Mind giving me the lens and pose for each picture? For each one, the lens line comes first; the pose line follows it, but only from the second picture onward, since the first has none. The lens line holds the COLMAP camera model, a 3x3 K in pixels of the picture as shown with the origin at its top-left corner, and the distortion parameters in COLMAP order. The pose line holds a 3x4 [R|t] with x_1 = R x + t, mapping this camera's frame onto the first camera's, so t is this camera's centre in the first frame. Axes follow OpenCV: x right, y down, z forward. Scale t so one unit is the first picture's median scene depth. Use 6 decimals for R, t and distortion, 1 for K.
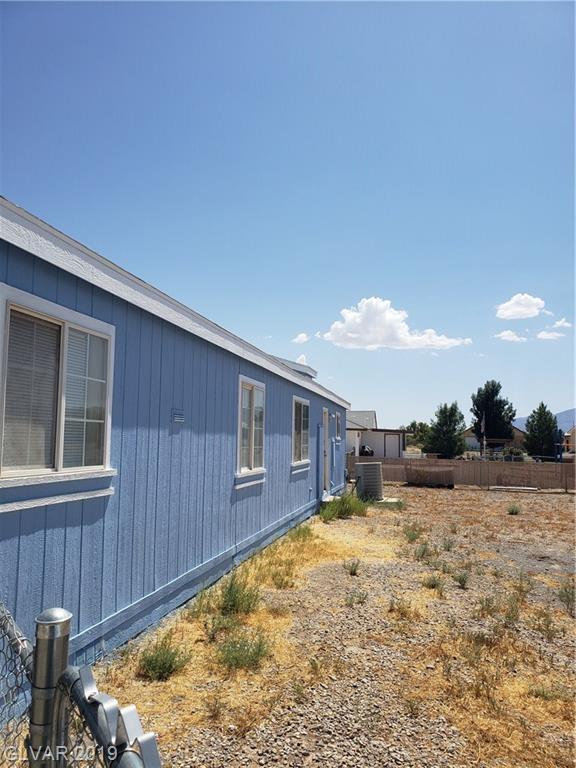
lens RADIAL K [[623.0, 0, 288.0], [0, 623.0, 384.0], [0, 0, 1]] dist [-0.004400, -0.003188]
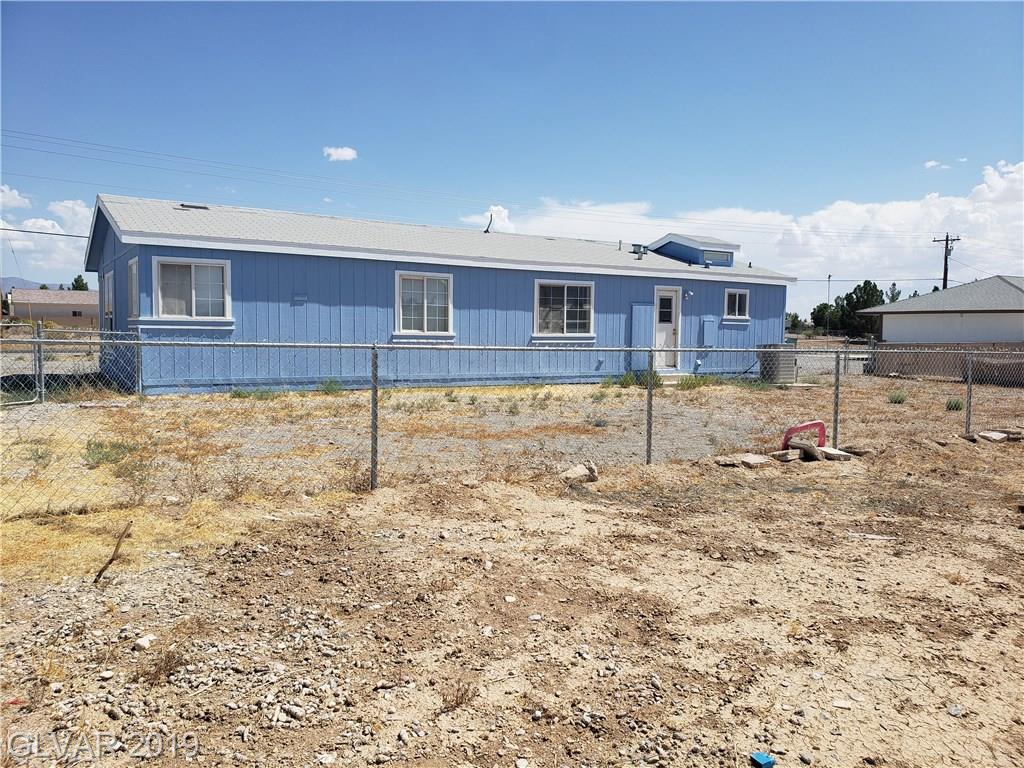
lens RADIAL K [[799.4, 0, 512.0], [0, 799.4, 384.0], [0, 0, 1]] dist [0.026829, -0.004991]
pose [[0.690980, 0.053071, -0.720923, 2.819576], [0.057029, 0.990191, 0.127554, 0.049385], [0.720621, -0.129251, 0.681175, -0.415636]]
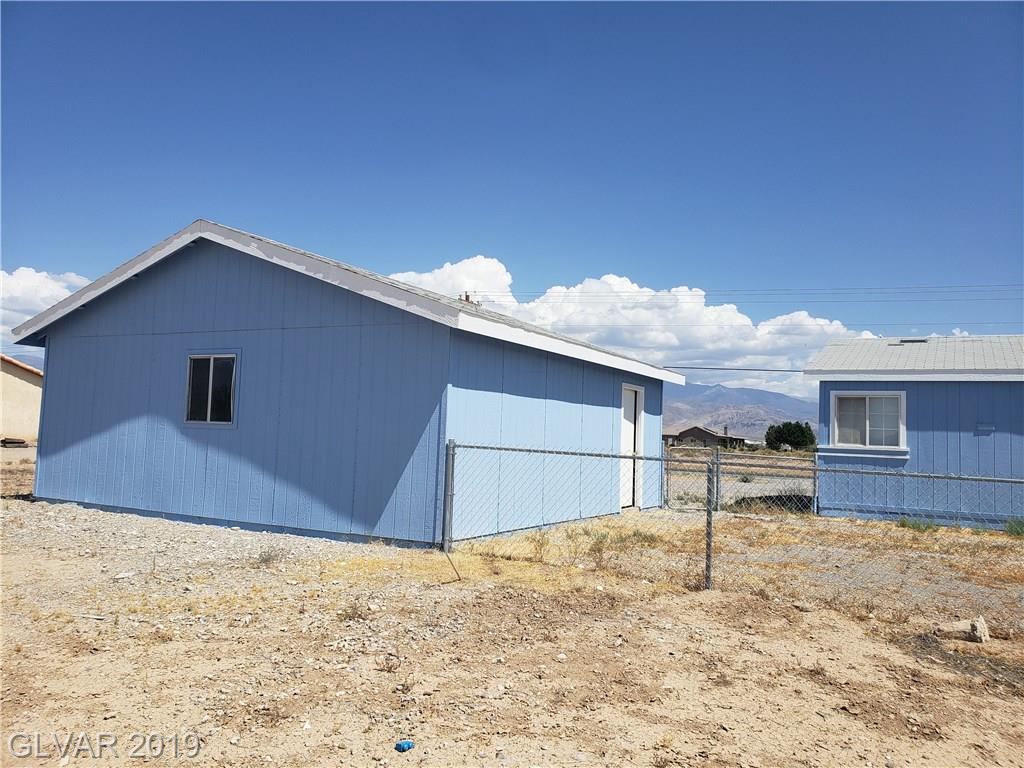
lens RADIAL K [[799.4, 0, 512.0], [0, 799.4, 384.0], [0, 0, 1]] dist [0.026829, -0.004991]
pose [[-0.296853, -0.083713, -0.951247, 3.299290], [0.047517, 0.993621, -0.102270, 0.135234], [0.953740, -0.075559, -0.290982, 0.444364]]
